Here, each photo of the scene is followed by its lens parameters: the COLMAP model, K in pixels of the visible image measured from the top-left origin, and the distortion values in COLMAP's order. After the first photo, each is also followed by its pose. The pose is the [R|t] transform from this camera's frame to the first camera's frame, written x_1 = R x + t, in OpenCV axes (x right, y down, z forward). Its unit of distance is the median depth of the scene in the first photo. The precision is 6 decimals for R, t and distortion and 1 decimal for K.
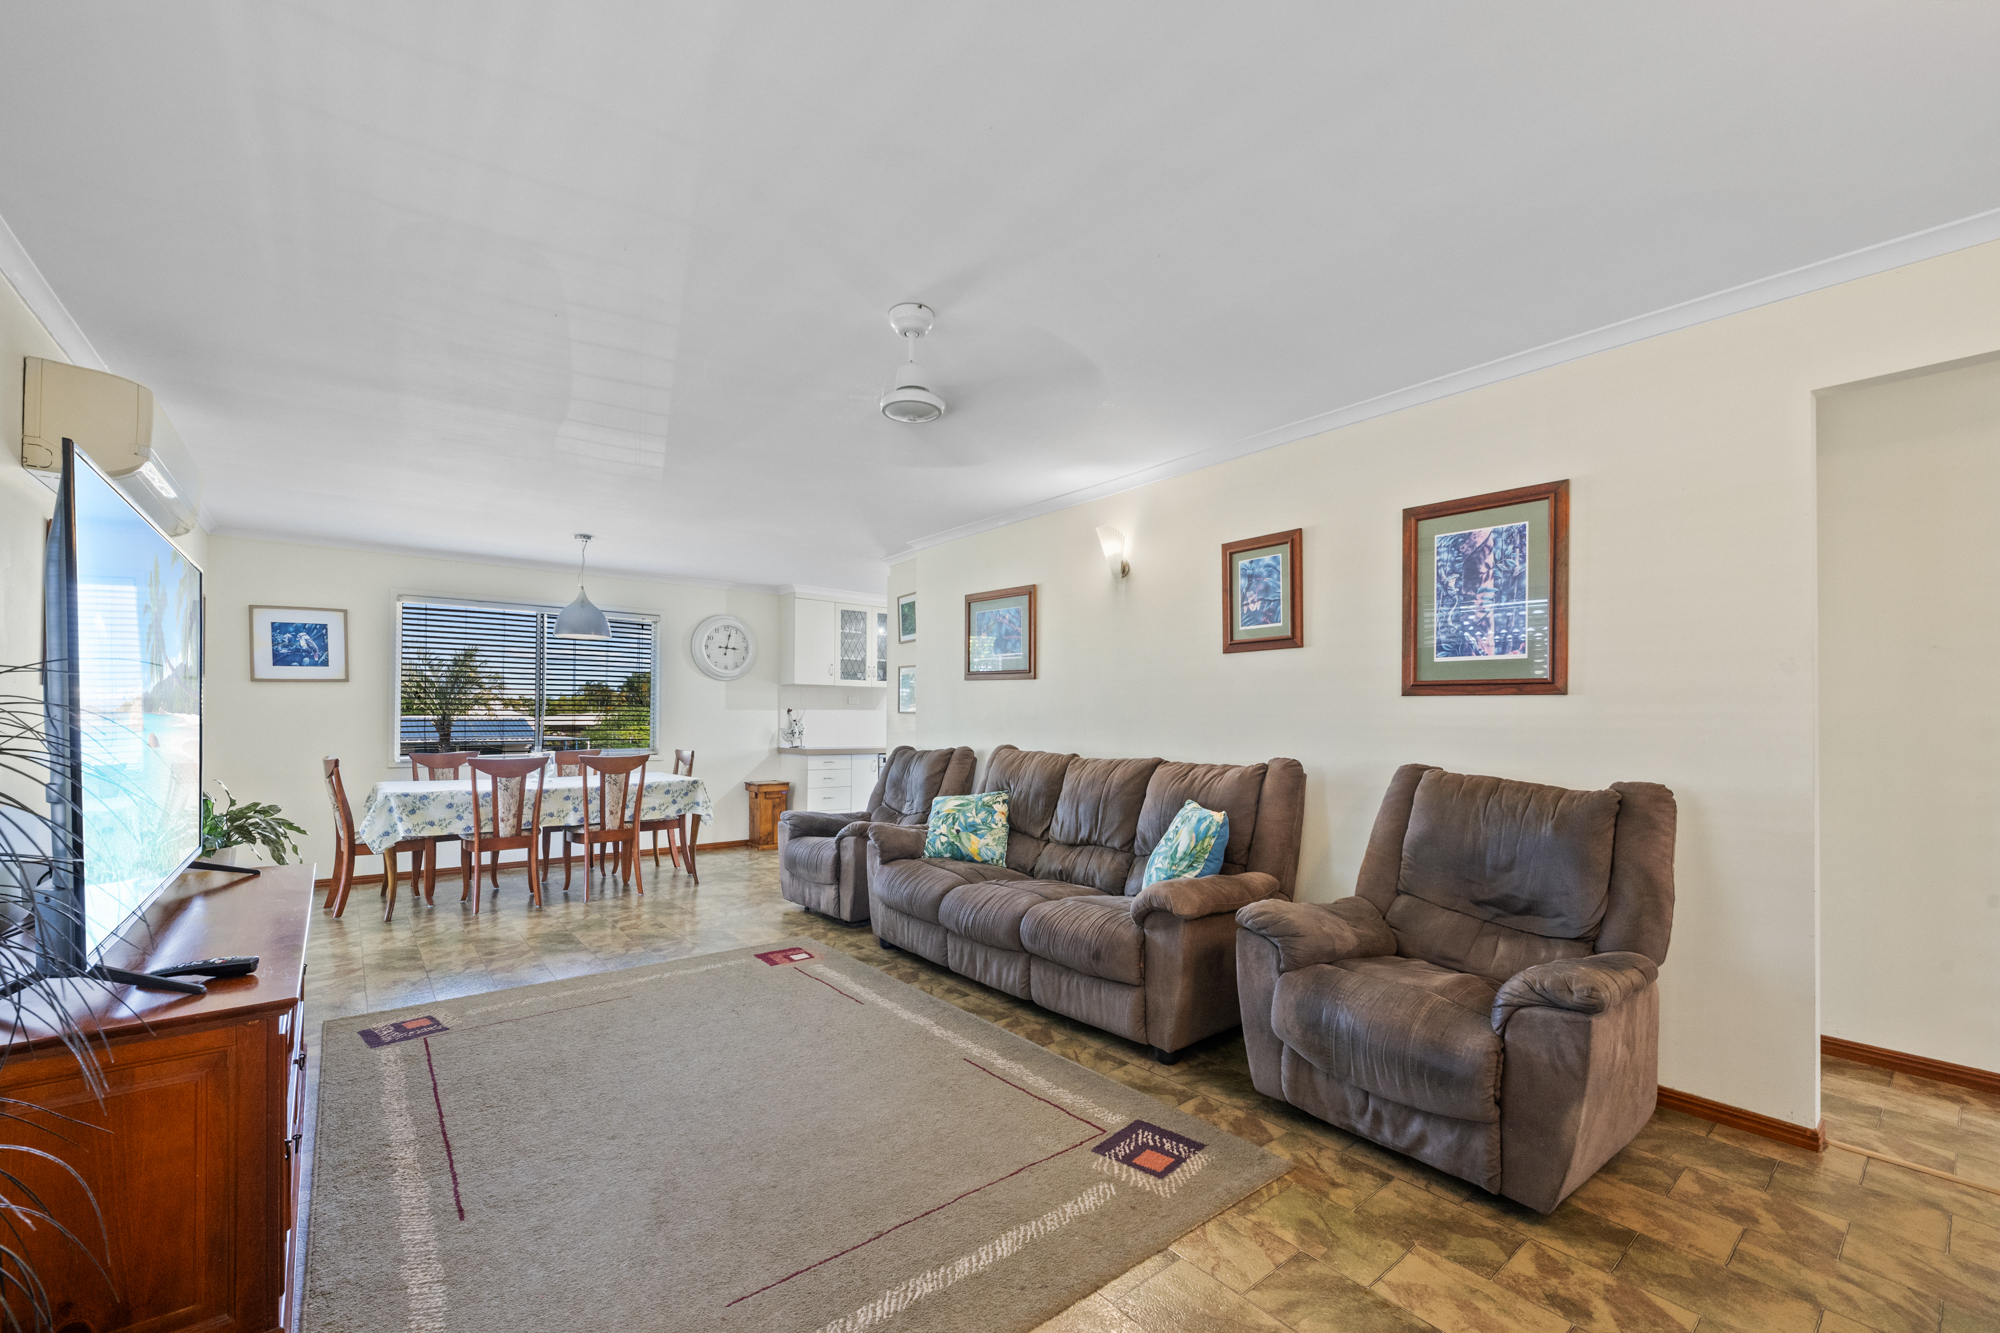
lens RADIAL K [[804.3, 0, 1002.4], [0, 804.3, 713.4], [0, 0, 1]] dist [0.000729, 0.000118]
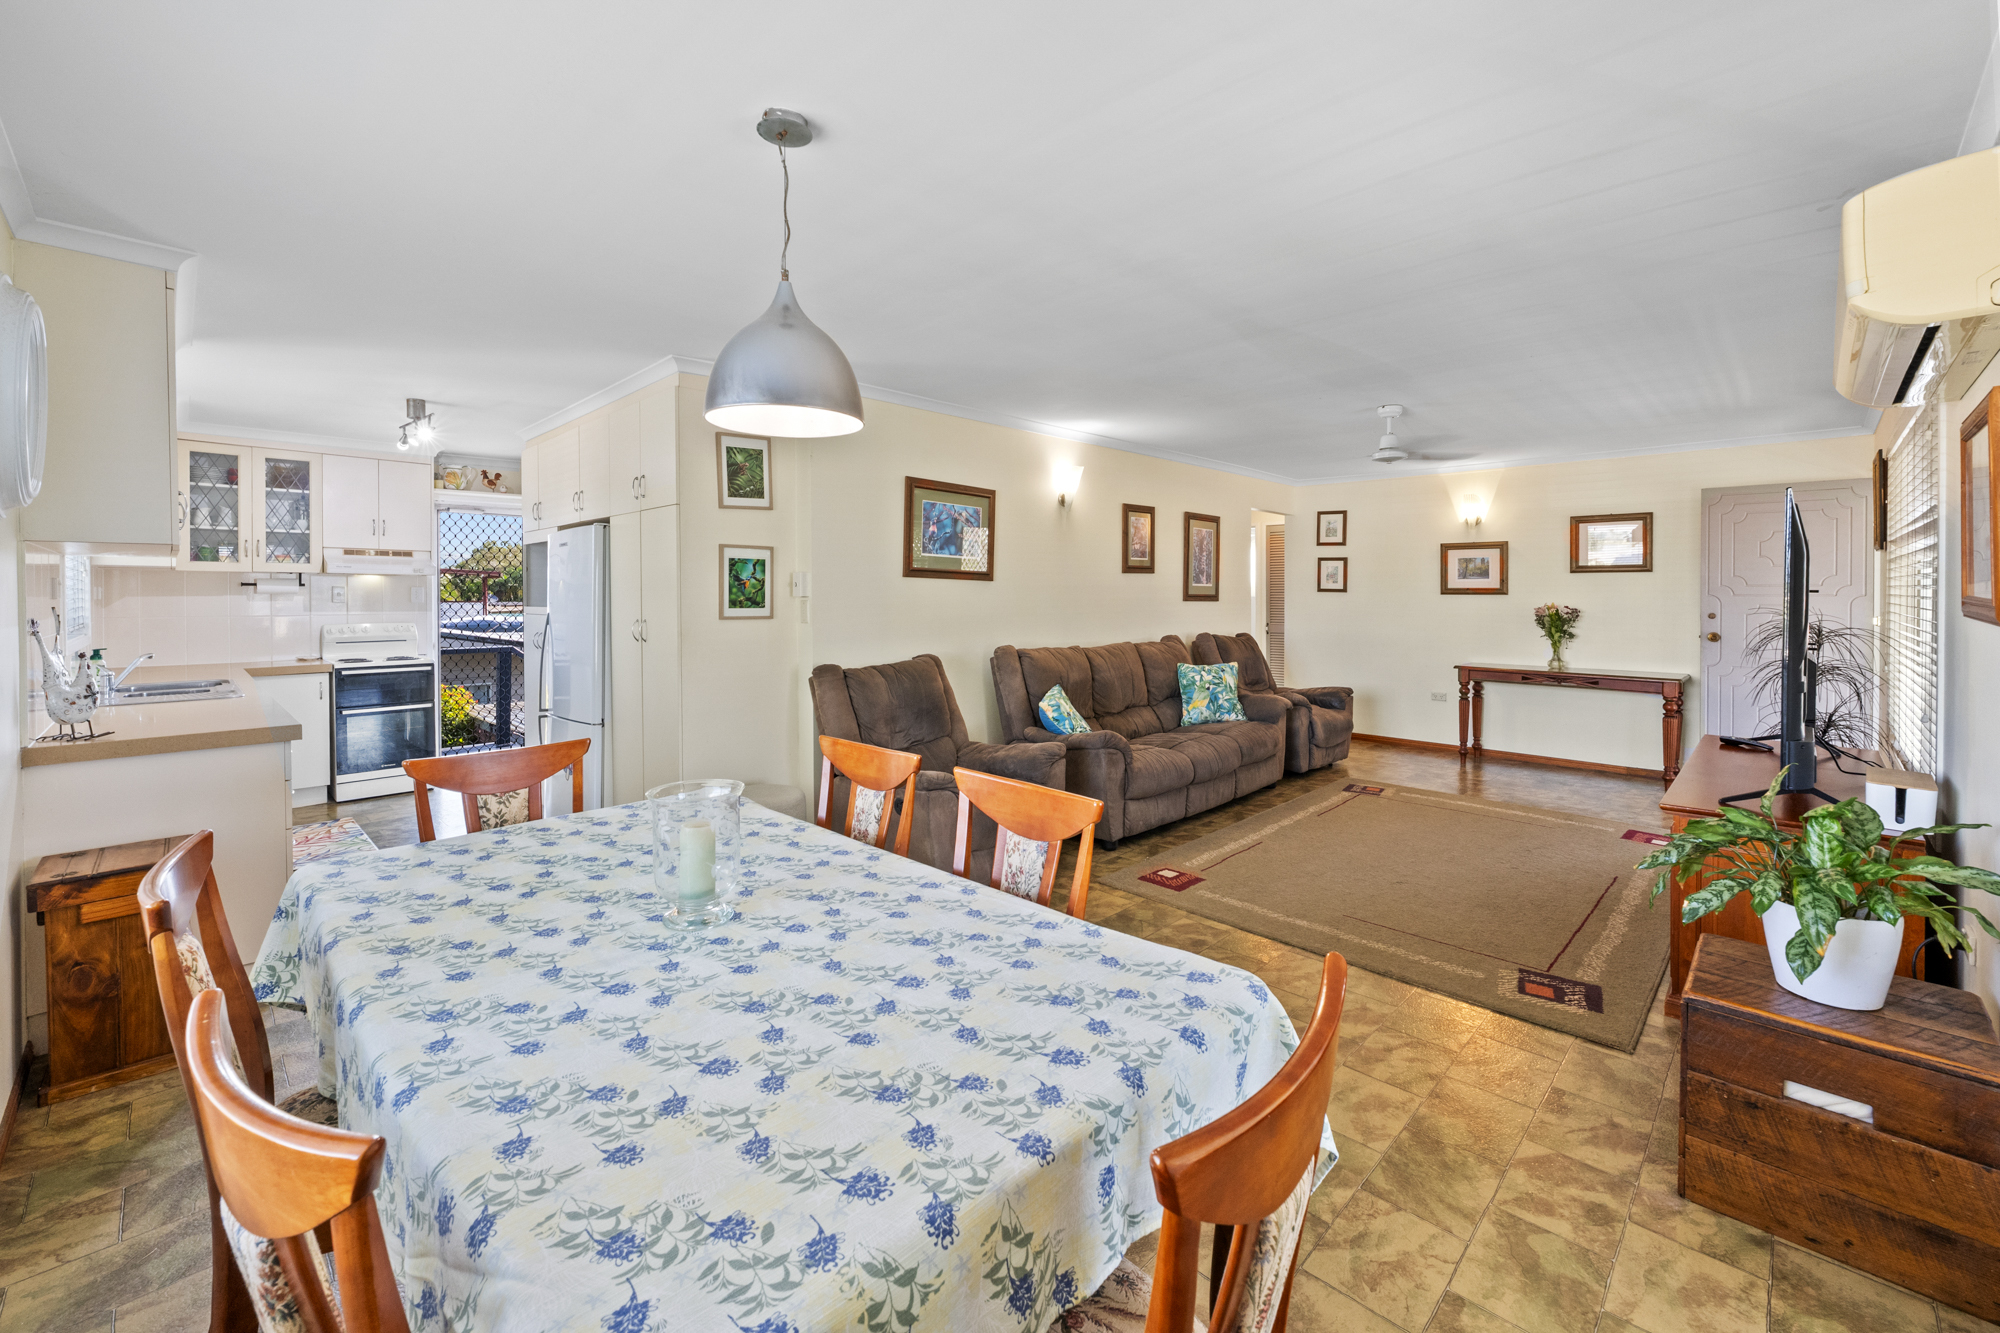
lens RADIAL K [[818.8, 0, 997.9], [0, 818.8, 598.4], [0, 0, 1]] dist [-0.000060, 0.000057]
pose [[-0.104455, -0.010132, 0.994478, -1.386728], [-0.004052, 0.999944, 0.009762, -0.041720], [-0.994521, -0.003010, -0.104491, 1.506212]]
